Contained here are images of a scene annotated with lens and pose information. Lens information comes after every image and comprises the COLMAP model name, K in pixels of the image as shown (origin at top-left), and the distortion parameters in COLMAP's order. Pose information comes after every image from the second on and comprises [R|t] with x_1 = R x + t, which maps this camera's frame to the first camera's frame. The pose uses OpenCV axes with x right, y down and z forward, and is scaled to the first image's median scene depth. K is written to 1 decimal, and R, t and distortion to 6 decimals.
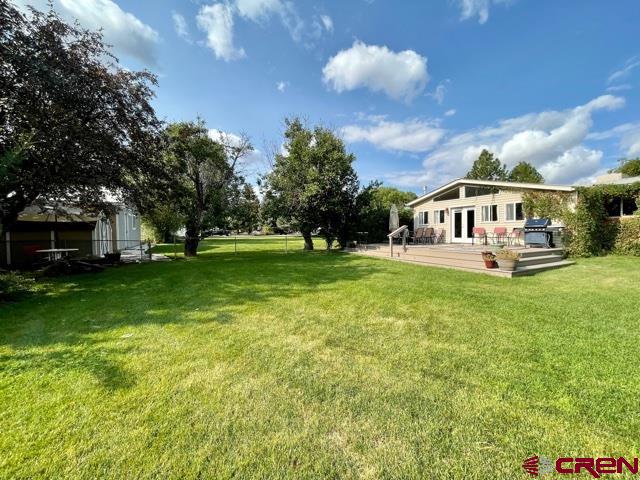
lens RADIAL K [[256.7, 0, 325.4], [0, 256.7, 238.4], [0, 0, 1]] dist [-0.005881, 0.000021]
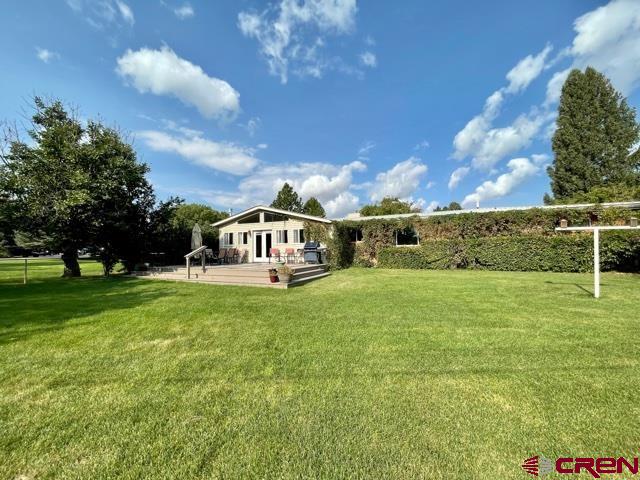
lens RADIAL K [[256.7, 0, 325.3], [0, 256.7, 231.6], [0, 0, 1]] dist [-0.005881, 0.000021]
pose [[0.771232, 0.048910, 0.634672, 0.035112], [0.019145, 0.994810, -0.099928, 0.003225], [-0.636266, 0.089218, 0.766293, -0.058122]]
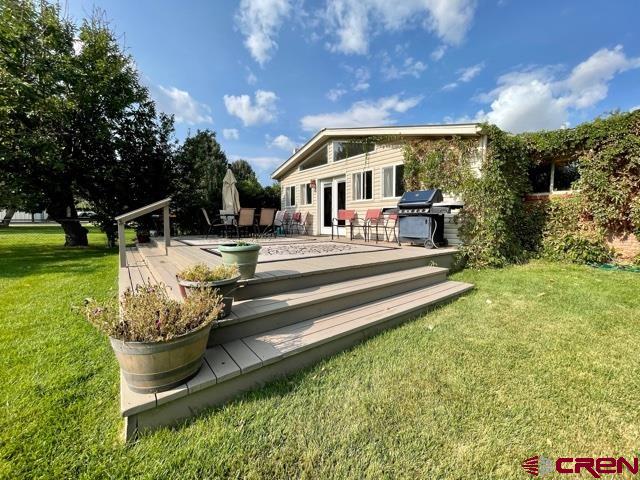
lens RADIAL K [[256.7, 0, 328.9], [0, 256.7, 237.5], [0, 0, 1]] dist [-0.005881, 0.000021]
pose [[0.979994, 0.006314, 0.198925, 0.491688], [-0.013019, 0.999390, 0.032418, 0.003712], [-0.198599, -0.034360, 0.979478, 0.472114]]
